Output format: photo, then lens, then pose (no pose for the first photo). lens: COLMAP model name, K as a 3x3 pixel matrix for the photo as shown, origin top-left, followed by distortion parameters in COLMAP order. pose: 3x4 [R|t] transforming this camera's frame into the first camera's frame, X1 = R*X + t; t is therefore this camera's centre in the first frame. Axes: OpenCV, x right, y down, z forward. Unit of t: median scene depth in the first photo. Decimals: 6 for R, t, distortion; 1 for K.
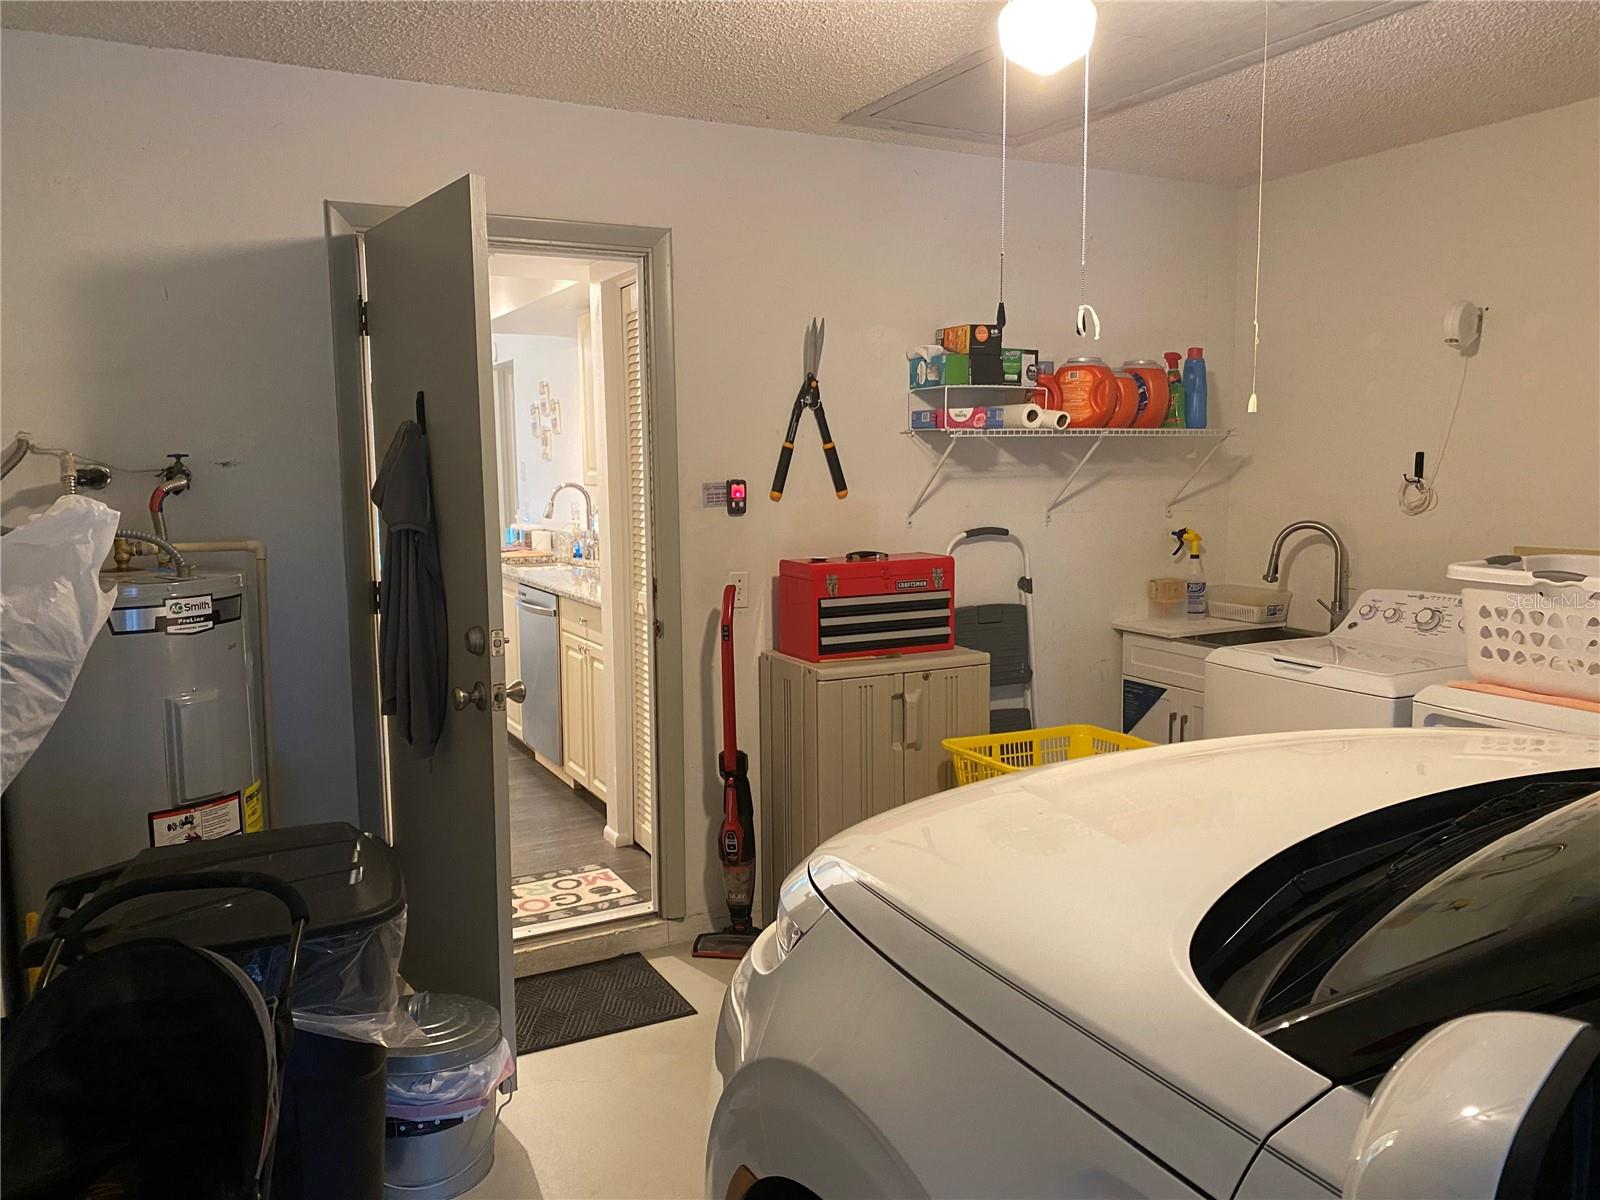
lens RADIAL K [[1214.0, 0, 801.7], [0, 1214.0, 597.5], [0, 0, 1]] dist [0.035890, -0.045915]
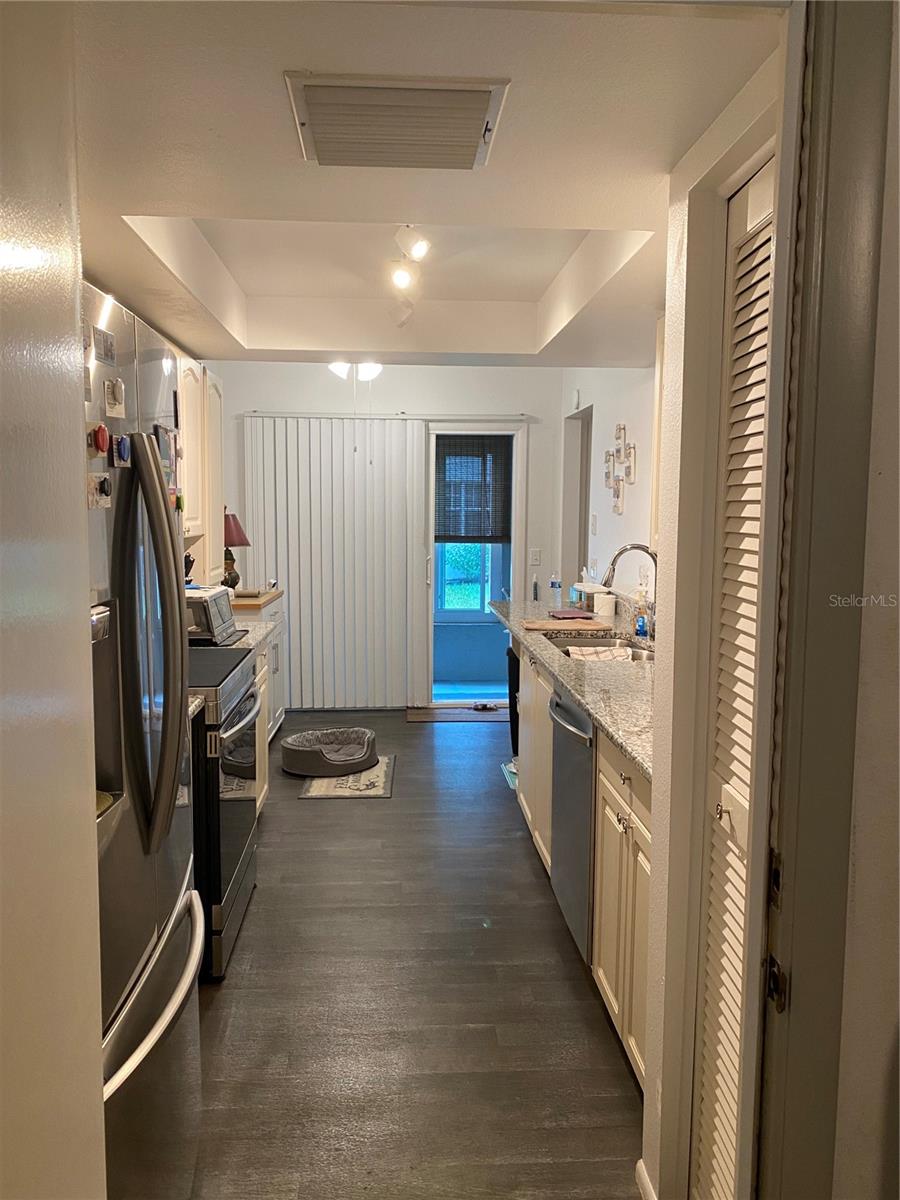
lens RADIAL K [[910.5, 0, 449.3], [0, 910.5, 600.7], [0, 0, 1]] dist [0.035890, -0.045915]
pose [[0.914006, 0.059354, -0.401336, -0.081730], [-0.063092, 0.998000, 0.003908, -0.070342], [0.400765, 0.021750, 0.915923, 0.546254]]
